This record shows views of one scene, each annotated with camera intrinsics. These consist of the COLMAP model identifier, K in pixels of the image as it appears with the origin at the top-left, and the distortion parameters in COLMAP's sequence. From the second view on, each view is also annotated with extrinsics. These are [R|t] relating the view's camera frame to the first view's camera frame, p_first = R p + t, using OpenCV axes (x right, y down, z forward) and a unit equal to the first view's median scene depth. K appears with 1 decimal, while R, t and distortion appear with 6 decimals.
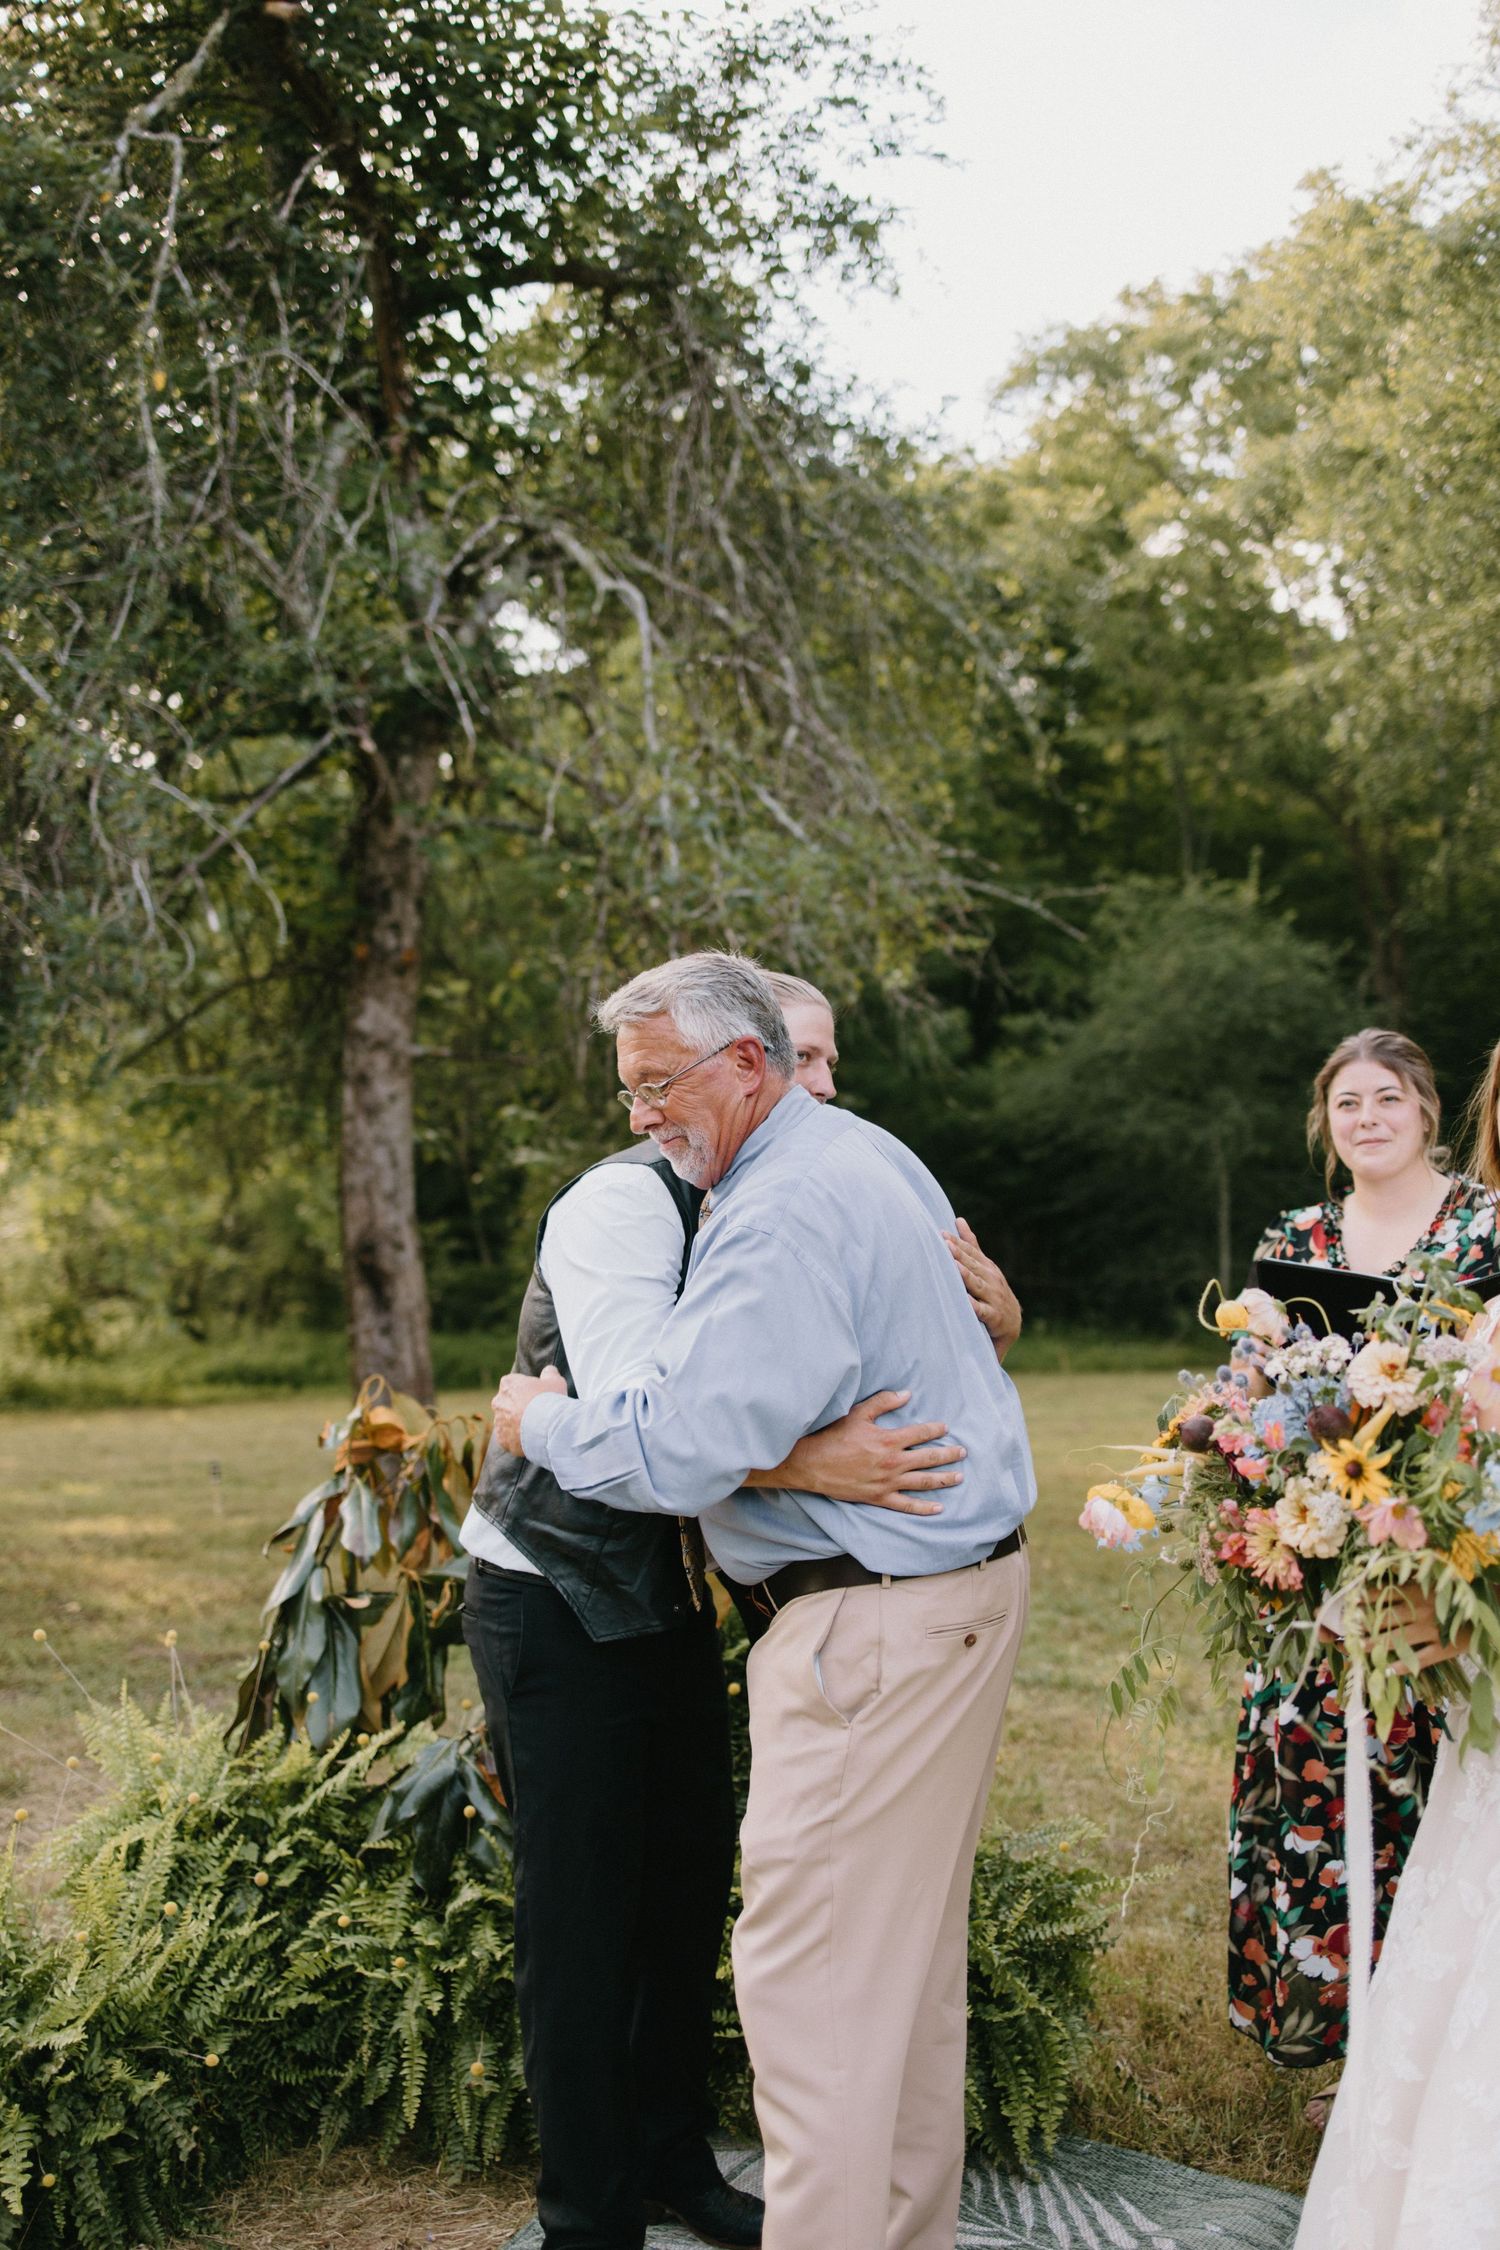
lens RADIAL K [[2089.5, 0, 750.0], [0, 2089.5, 1125.0], [0, 0, 1]] dist [-0.017112, -0.019122]
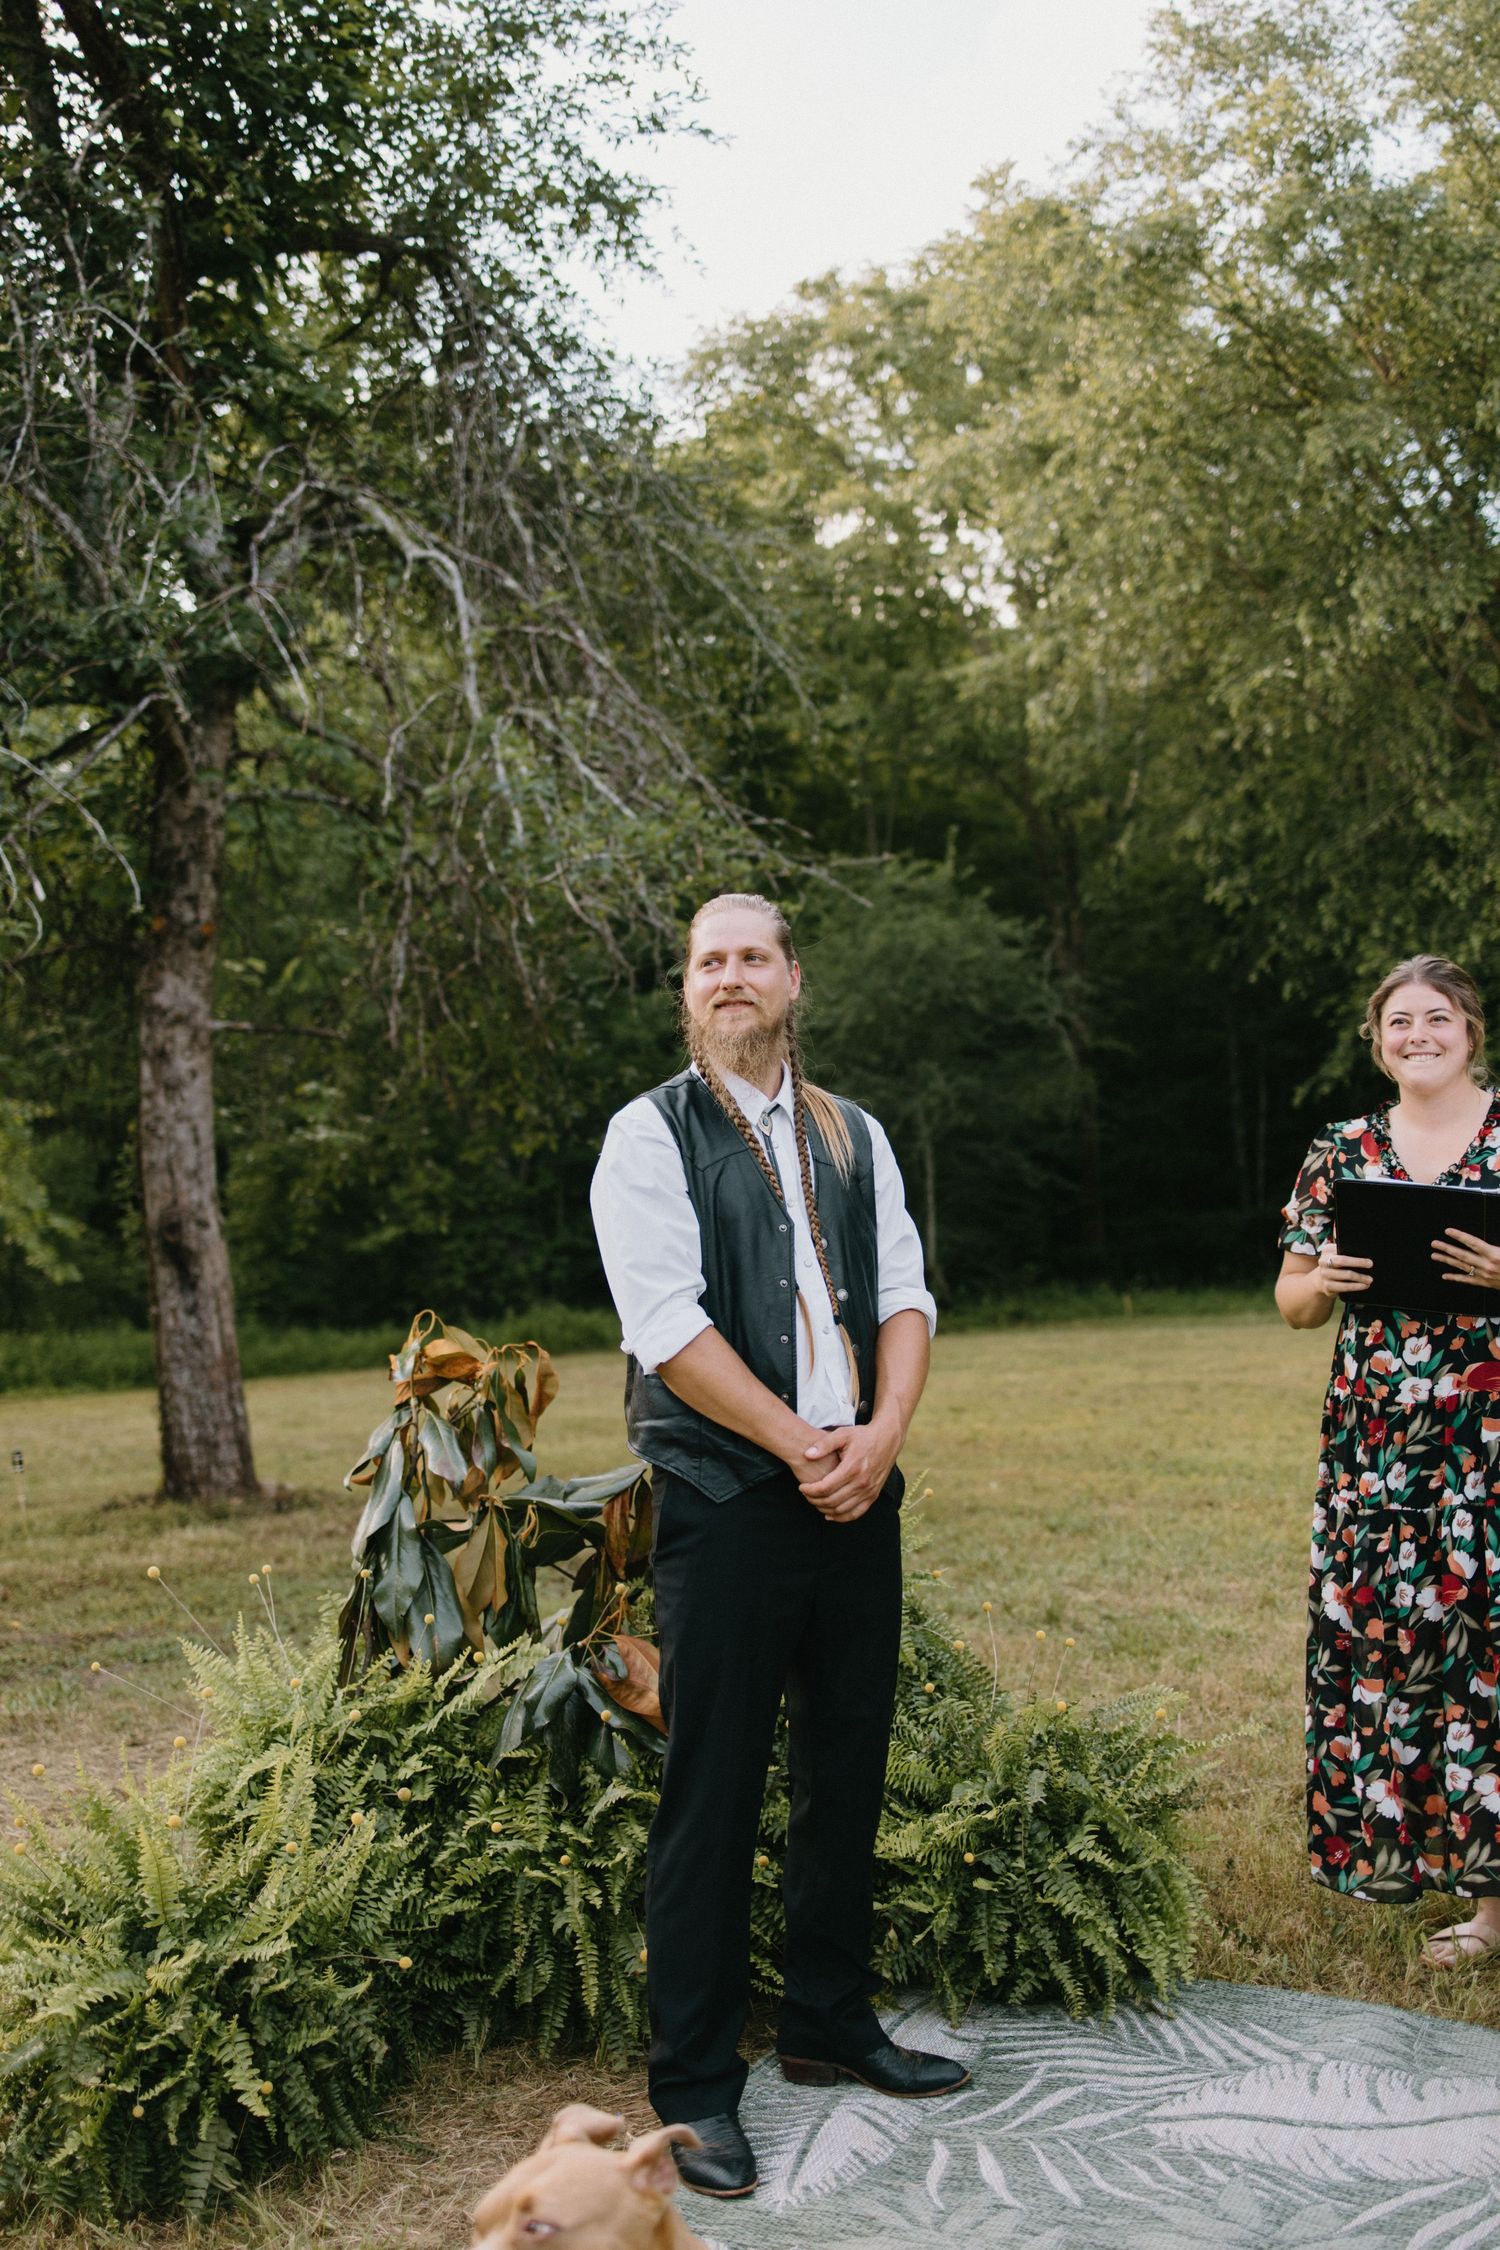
lens RADIAL K [[2089.5, 0, 750.0], [0, 2089.5, 1125.0], [0, 0, 1]] dist [-0.017112, -0.019122]
pose [[0.989389, -0.019828, 0.143928, -0.195856], [0.018709, 0.999783, 0.009124, 0.025939], [-0.144078, -0.006334, 0.989546, -0.033083]]
